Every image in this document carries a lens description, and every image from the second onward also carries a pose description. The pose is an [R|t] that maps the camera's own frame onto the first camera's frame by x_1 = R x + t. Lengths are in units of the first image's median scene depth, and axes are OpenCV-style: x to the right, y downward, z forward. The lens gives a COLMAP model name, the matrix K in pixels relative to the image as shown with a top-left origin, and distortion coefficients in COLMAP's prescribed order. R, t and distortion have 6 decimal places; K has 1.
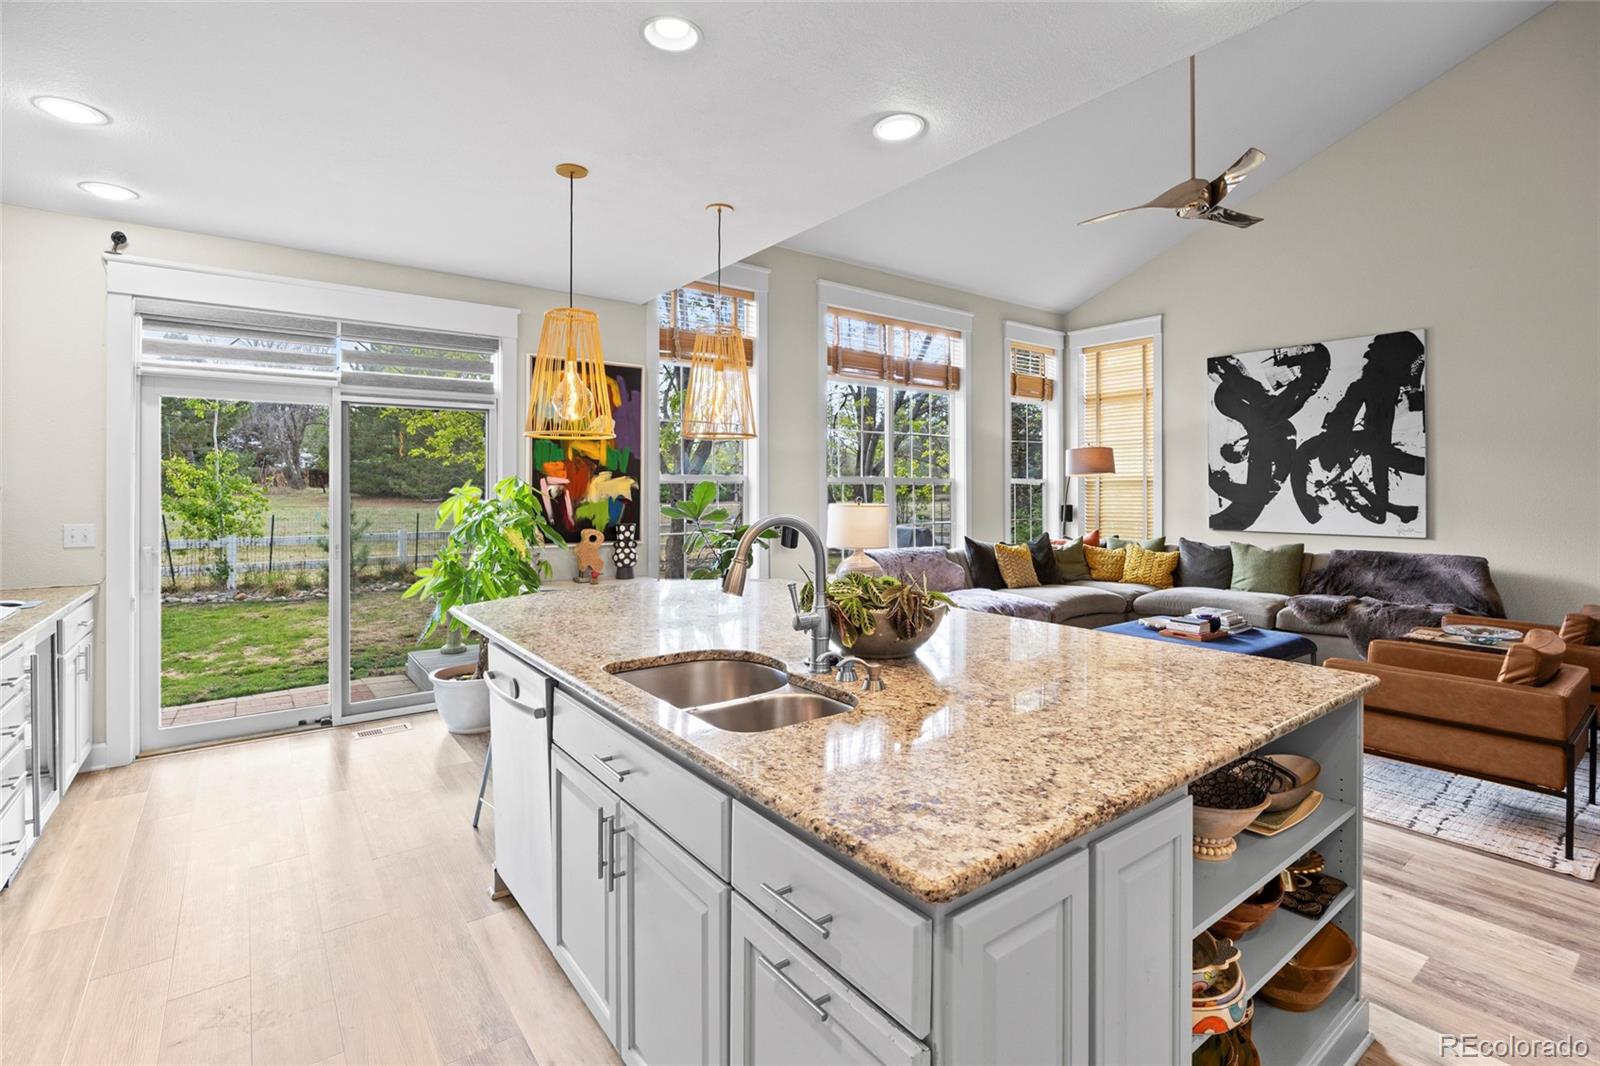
lens RADIAL K [[737.4, 0, 794.5], [0, 737.4, 490.7], [0, 0, 1]] dist [-0.013394, 0.002042]
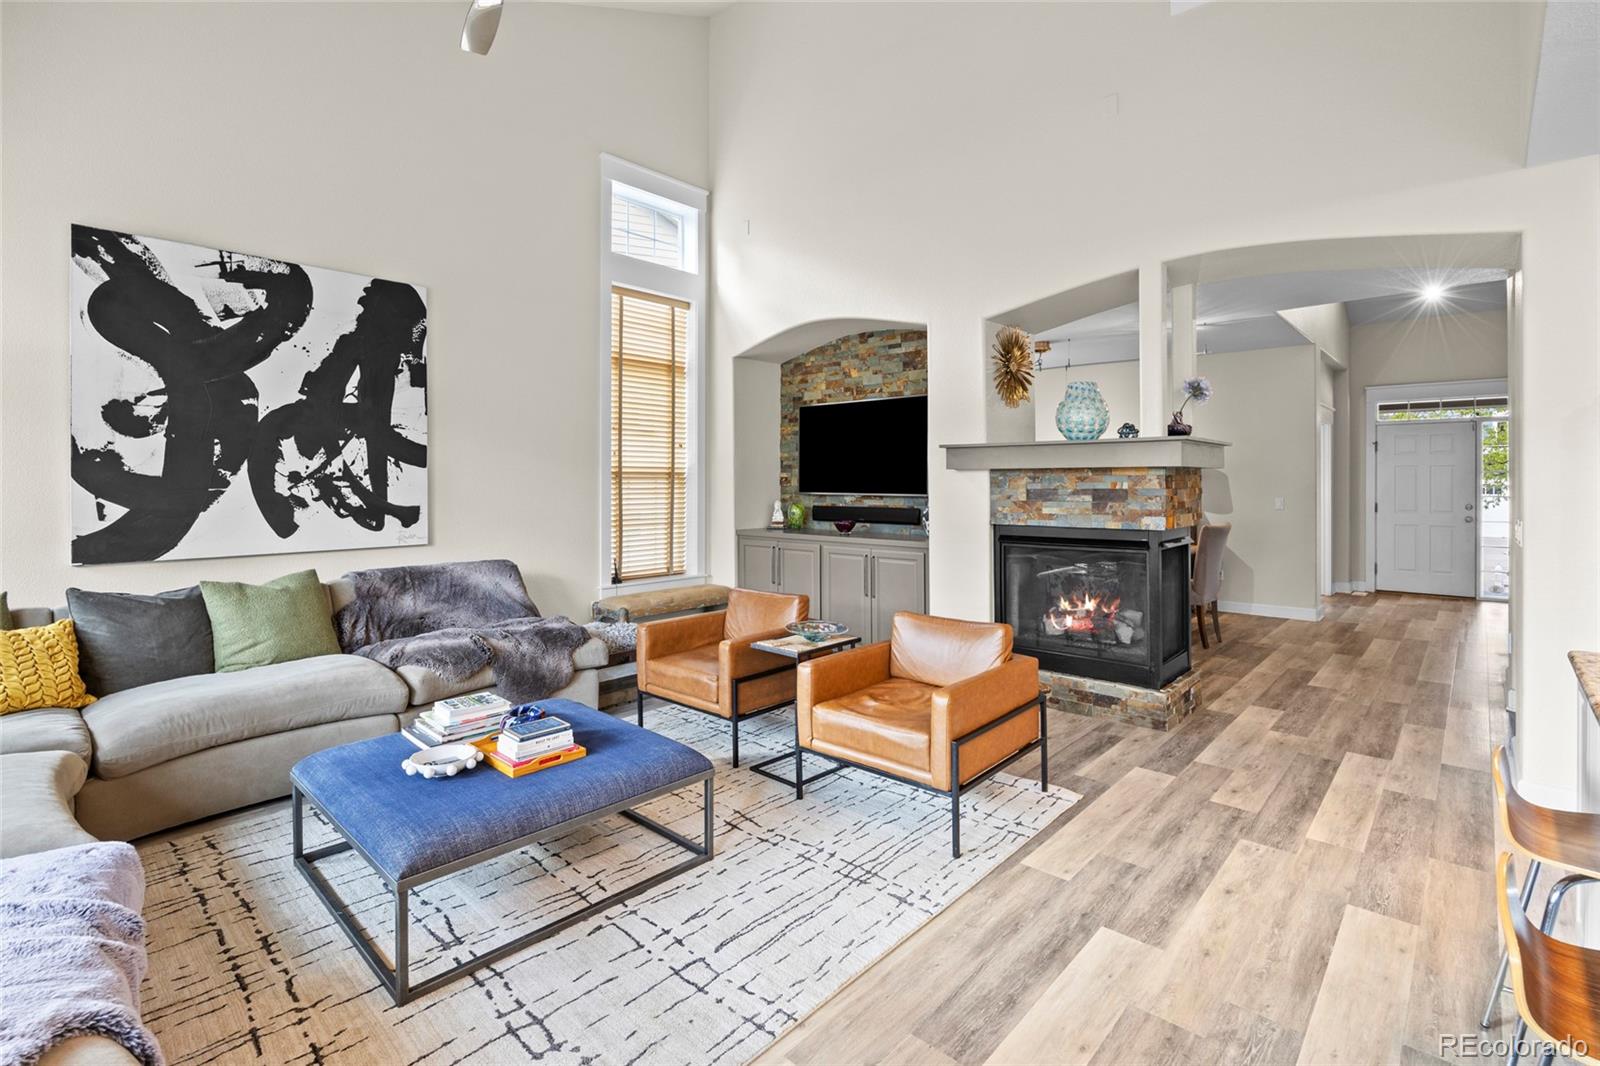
lens RADIAL K [[737.4, 0, 795.9], [0, 737.4, 483.4], [0, 0, 1]] dist [-0.013394, 0.002042]
pose [[-0.187535, 0.001411, 0.982257, -0.018919], [0.005796, 0.999983, -0.000330, -0.000653], [-0.982241, 0.005631, -0.187540, 0.689238]]
